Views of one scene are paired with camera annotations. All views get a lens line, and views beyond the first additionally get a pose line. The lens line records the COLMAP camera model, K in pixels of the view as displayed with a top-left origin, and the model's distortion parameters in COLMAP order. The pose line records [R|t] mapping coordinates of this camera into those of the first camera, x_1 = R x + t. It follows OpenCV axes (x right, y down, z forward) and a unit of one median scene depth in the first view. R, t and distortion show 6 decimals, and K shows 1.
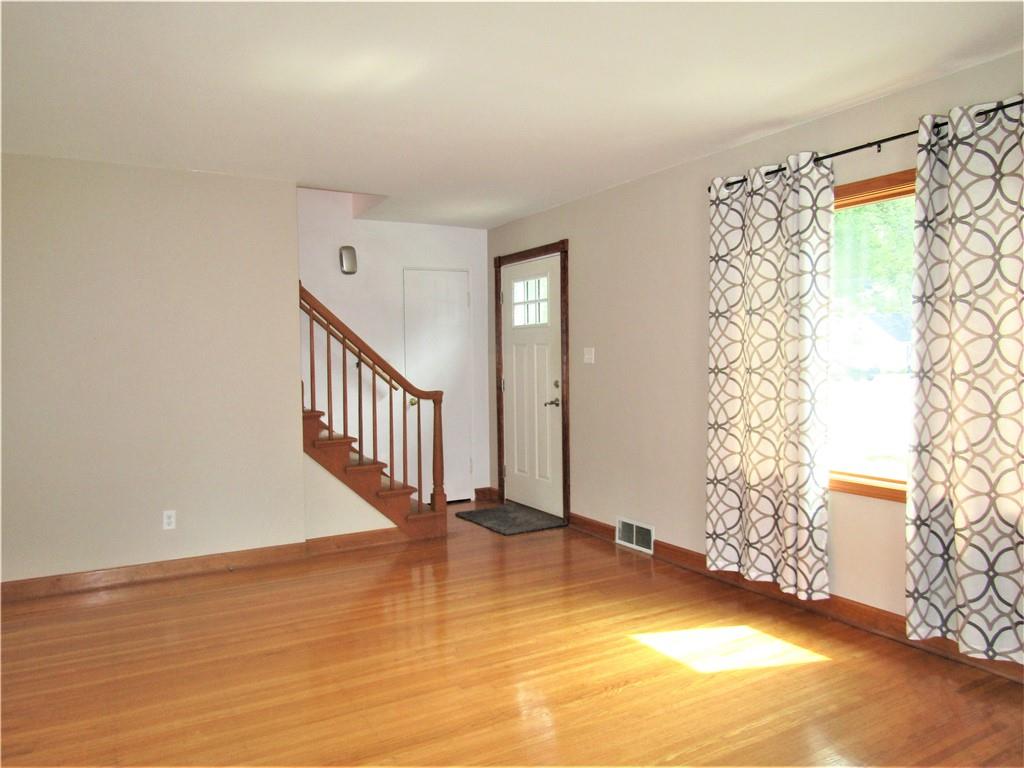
lens RADIAL K [[723.5, 0, 518.8], [0, 723.5, 382.9], [0, 0, 1]] dist [-0.011884, 0.002219]
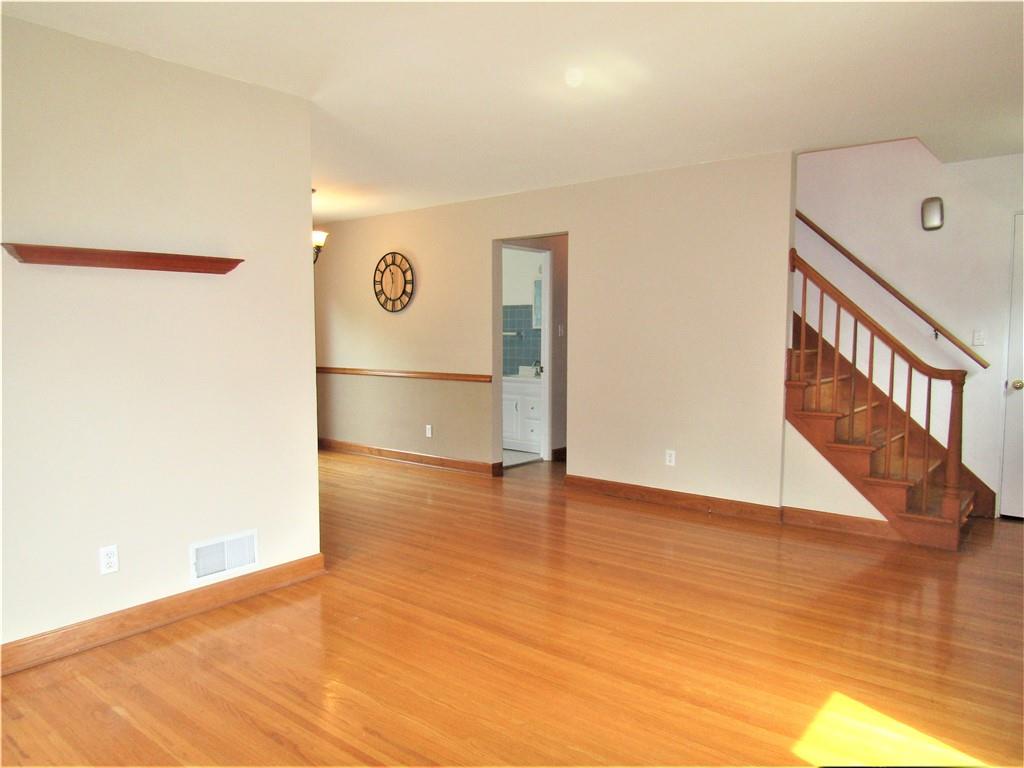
lens RADIAL K [[723.5, 0, 518.8], [0, 723.5, 382.9], [0, 0, 1]] dist [-0.011884, 0.002219]
pose [[0.355145, 0.080957, -0.931299, 0.517319], [-0.041320, 0.996629, 0.070879, -0.012602], [0.933898, 0.013308, 0.357293, 0.295295]]
